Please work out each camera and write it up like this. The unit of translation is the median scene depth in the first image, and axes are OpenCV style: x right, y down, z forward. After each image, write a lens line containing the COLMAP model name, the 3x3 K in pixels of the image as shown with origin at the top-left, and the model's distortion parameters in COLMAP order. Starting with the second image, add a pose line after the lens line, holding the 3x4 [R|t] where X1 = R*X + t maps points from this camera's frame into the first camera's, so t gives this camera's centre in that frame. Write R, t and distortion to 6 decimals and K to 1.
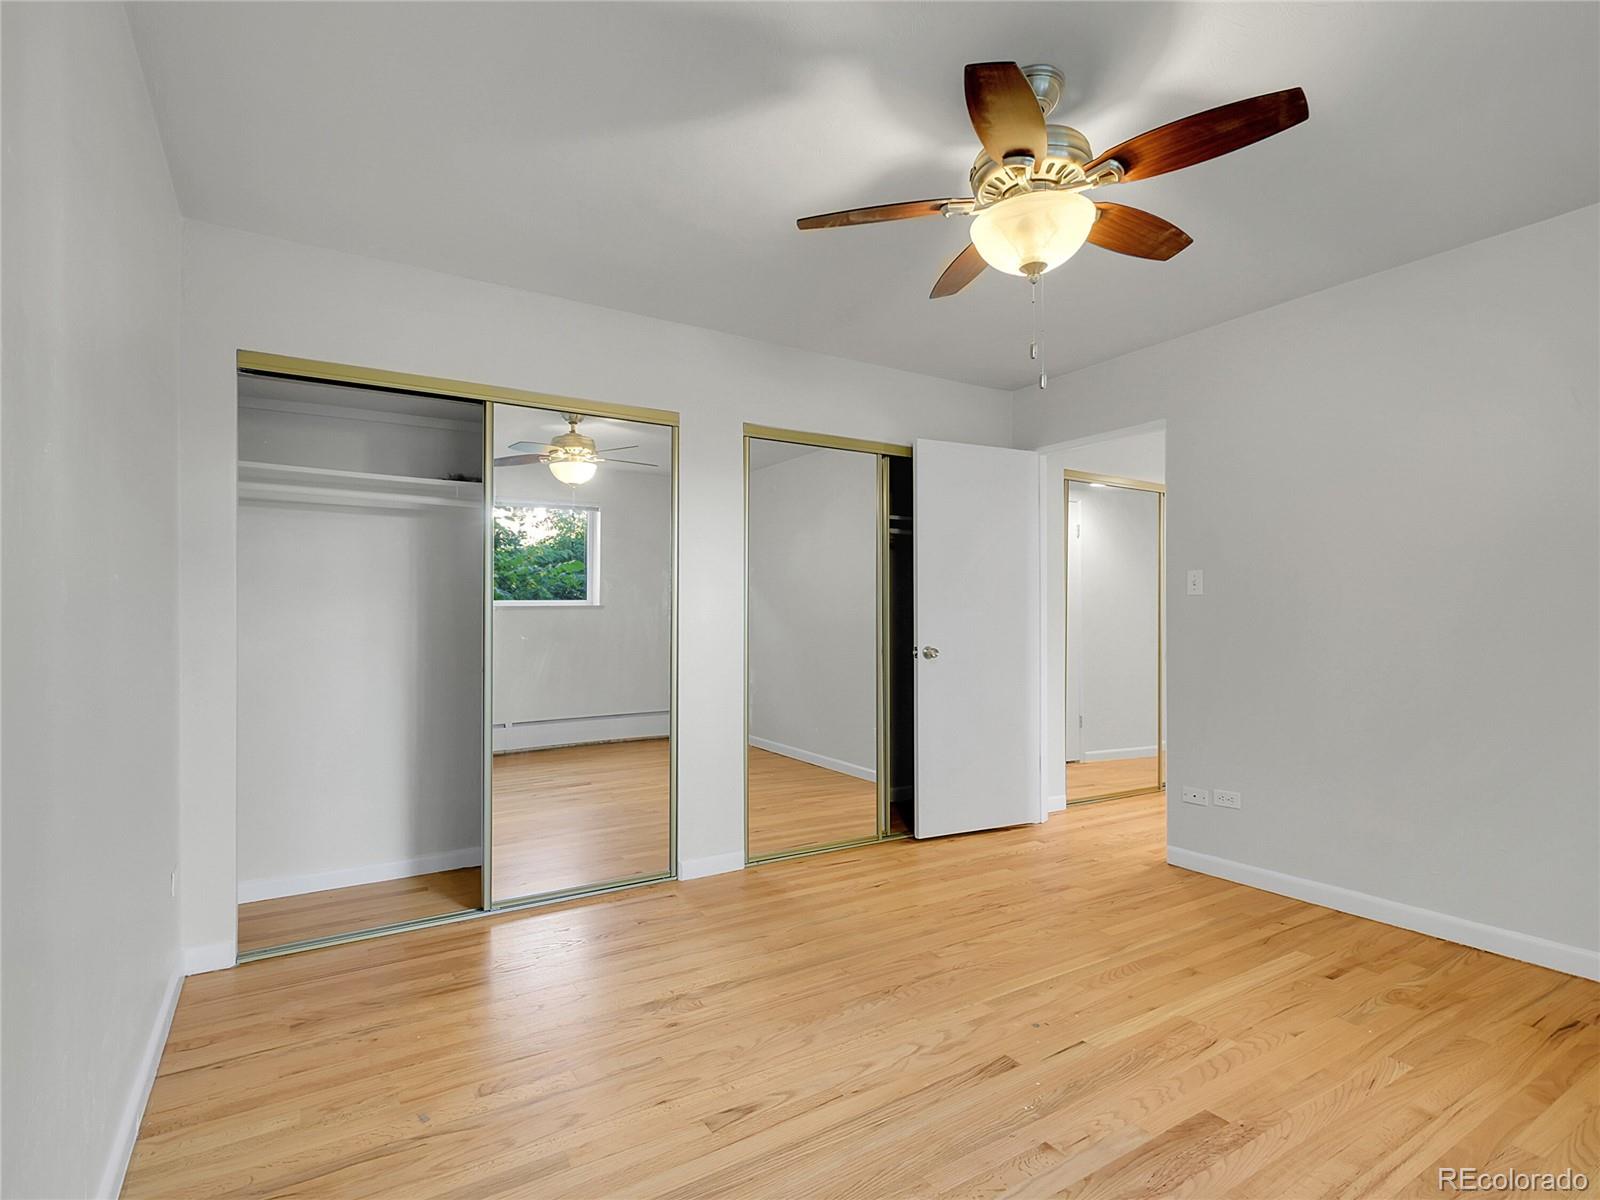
lens RADIAL K [[799.2, 0, 748.9], [0, 799.2, 626.2], [0, 0, 1]] dist [0.009834, 0.000431]
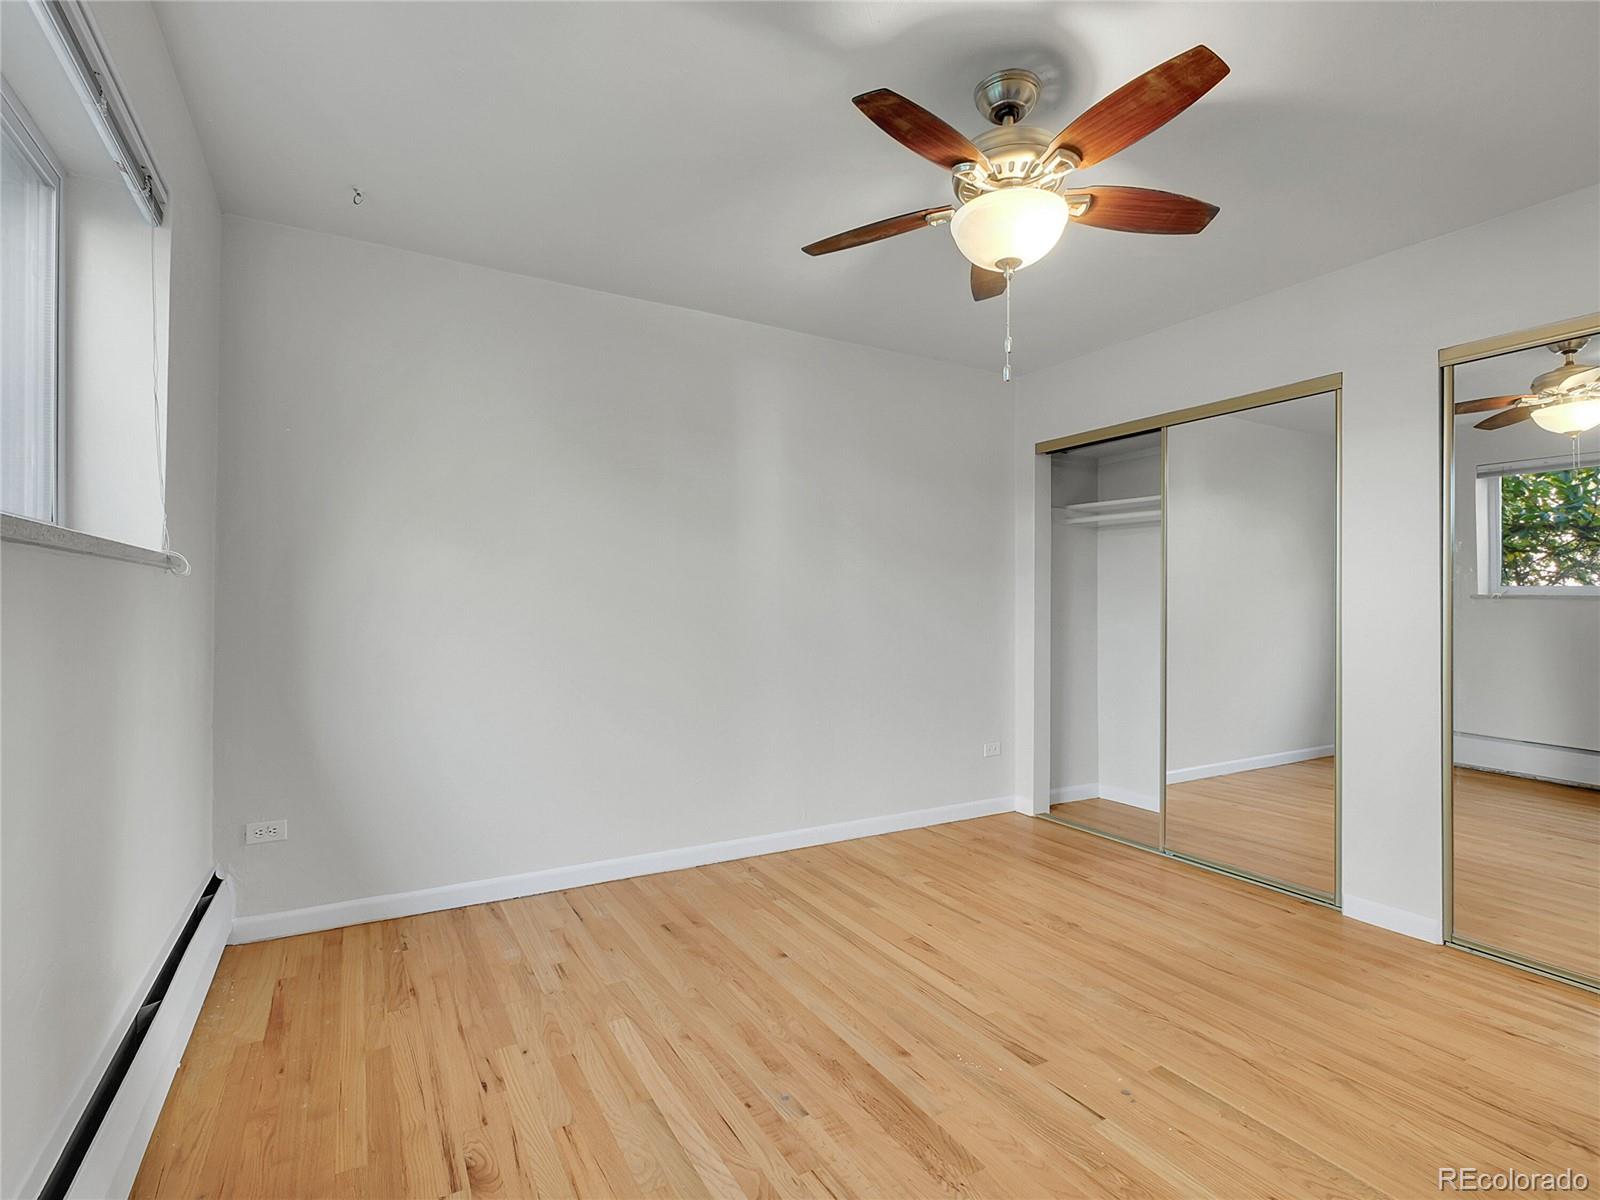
lens RADIAL K [[799.2, 0, 829.6], [0, 799.2, 601.6], [0, 0, 1]] dist [0.009834, 0.000431]
pose [[-0.012623, -0.006757, -0.999897, 0.958225], [-0.010822, 0.999920, -0.006620, -0.010048], [0.999862, 0.010737, -0.012696, 0.546352]]
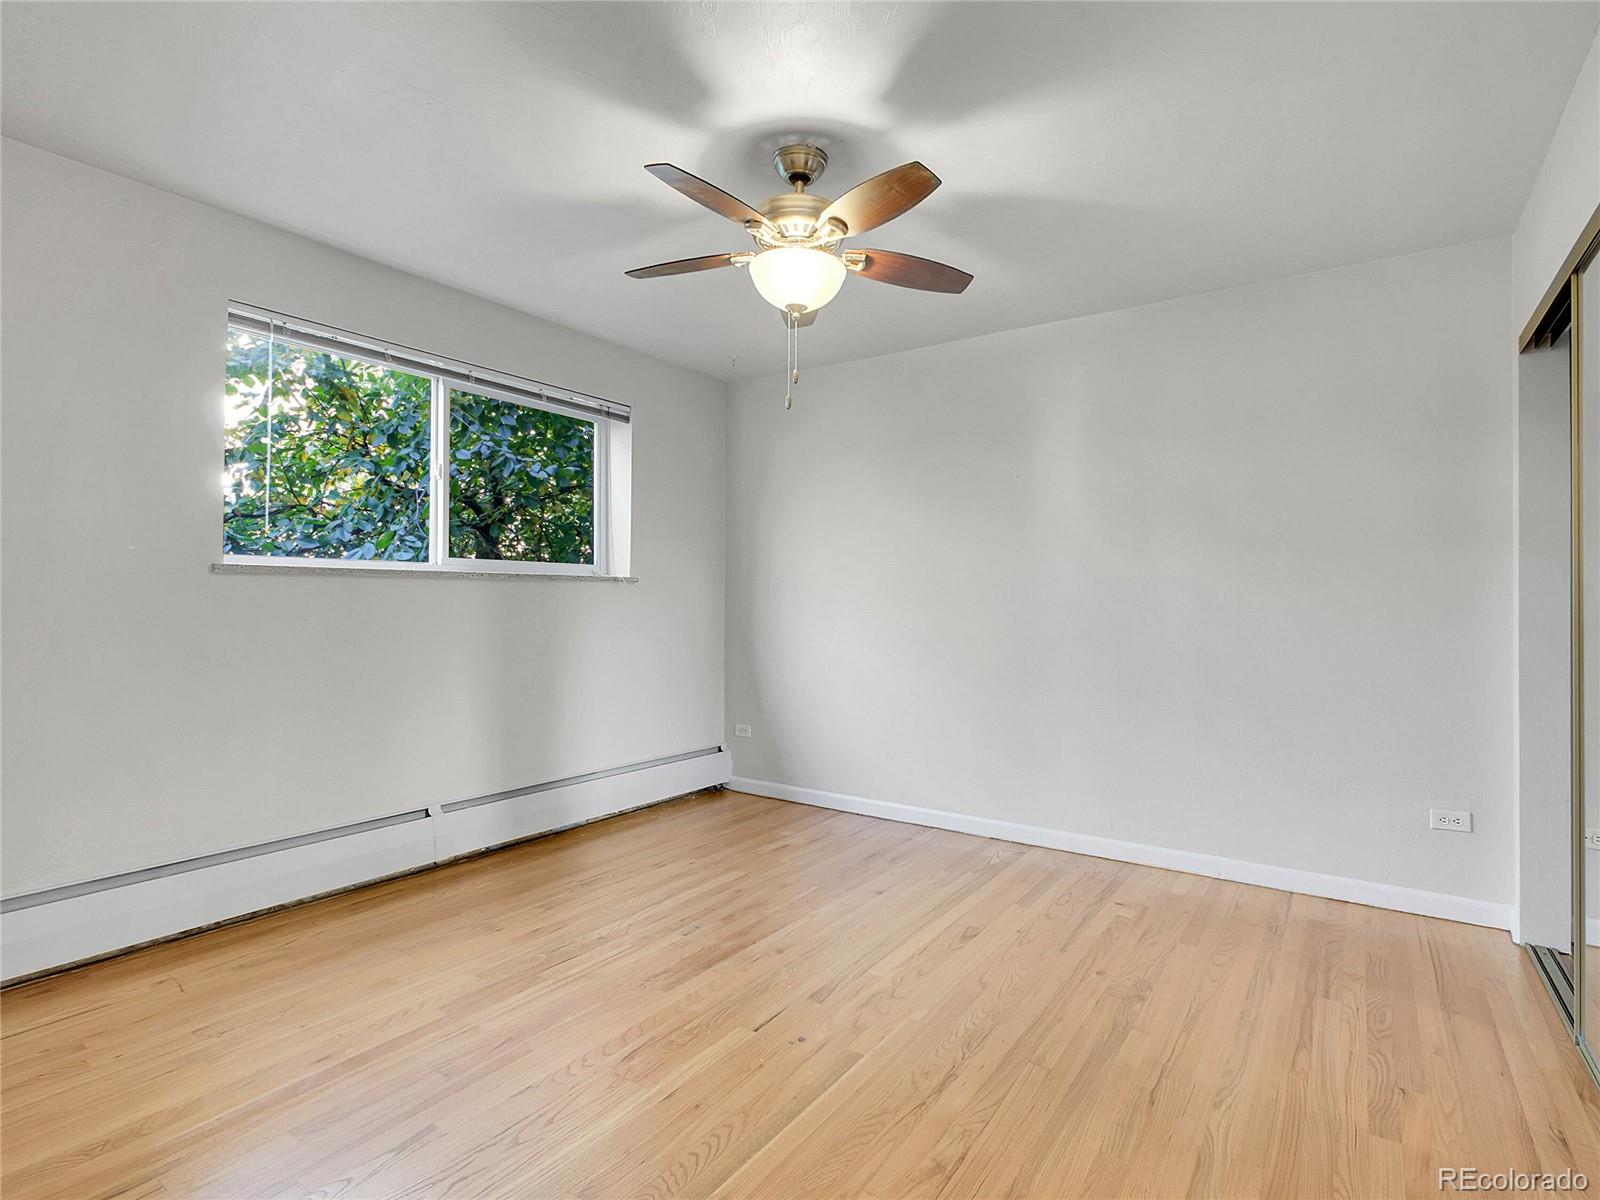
lens RADIAL K [[799.2, 0, 766.5], [0, 799.2, 602.2], [0, 0, 1]] dist [0.009834, 0.000431]
pose [[-0.919788, -0.005338, -0.392380, 0.605279], [-0.008530, 0.999943, 0.006392, -0.015033], [0.392324, 0.009226, -0.919781, 1.452705]]
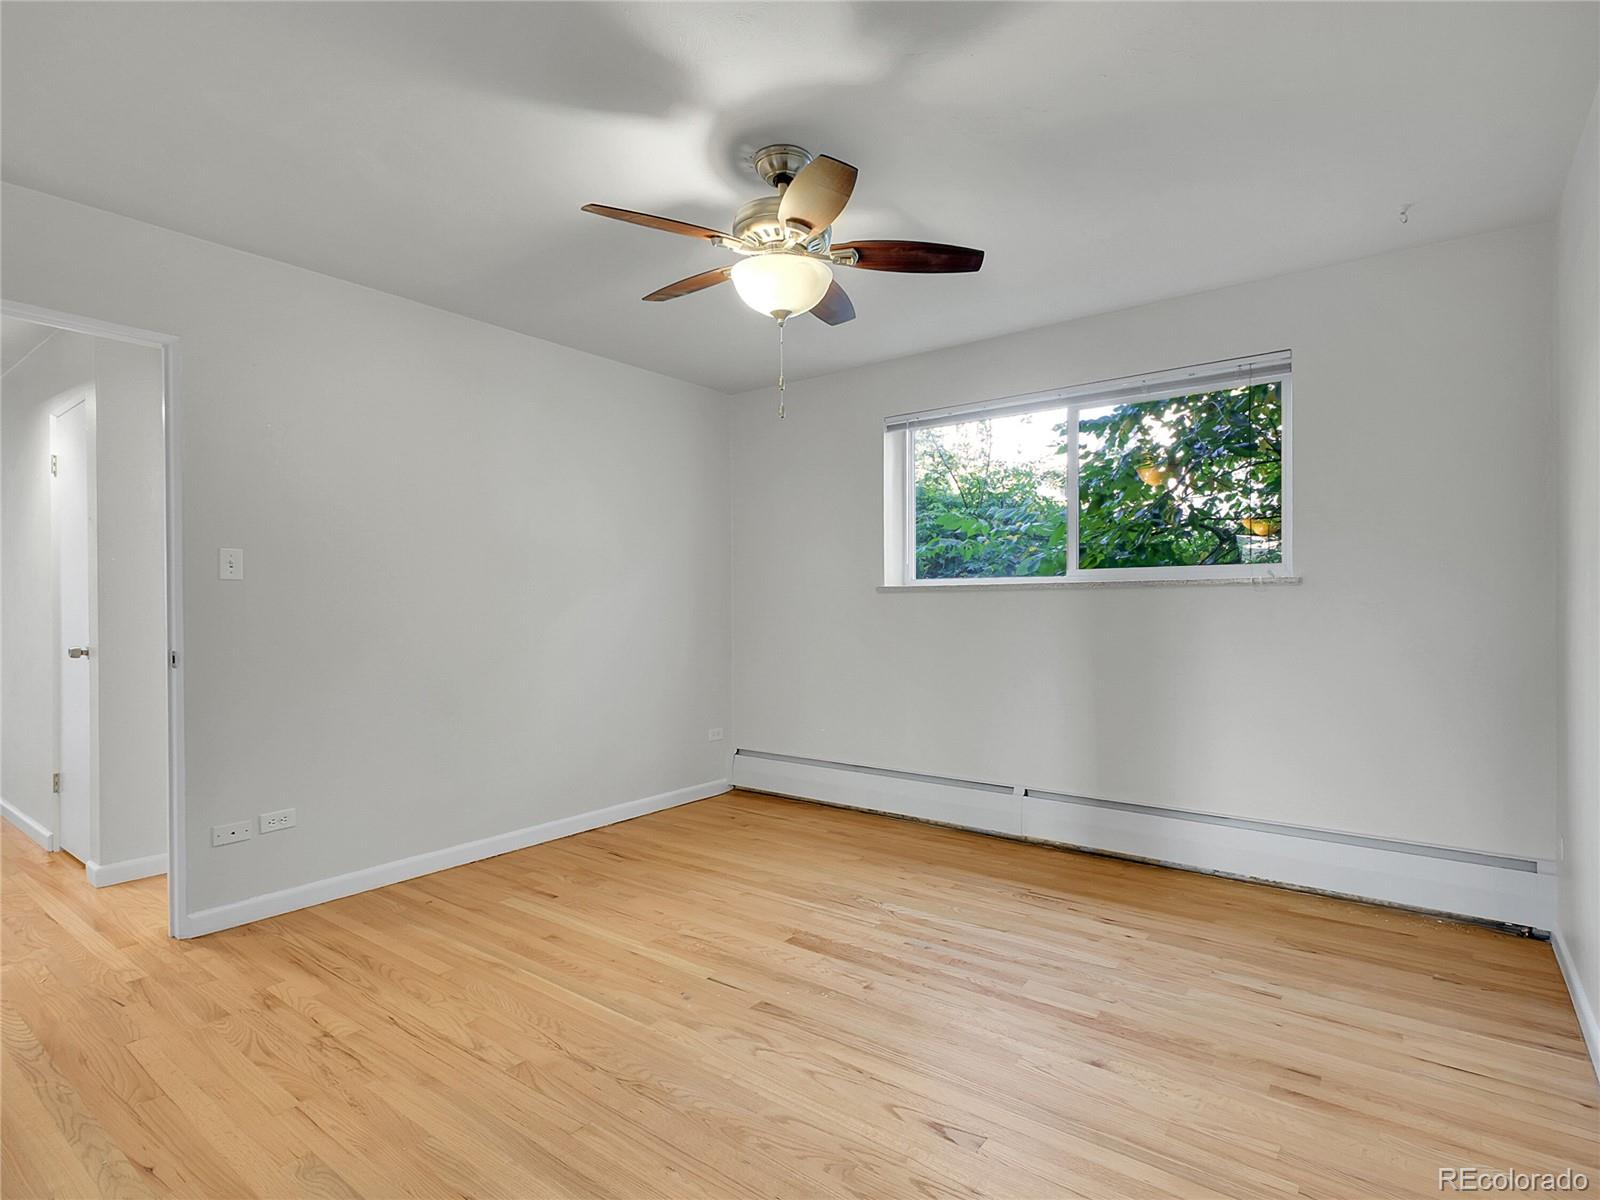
lens RADIAL K [[799.2, 0, 864.3], [0, 799.2, 615.8], [0, 0, 1]] dist [0.009834, 0.000431]
pose [[-0.416030, -0.005692, 0.909333, -0.538222], [0.010079, 0.999890, 0.010870, -0.005963], [-0.909295, 0.013687, -0.415927, 0.959914]]
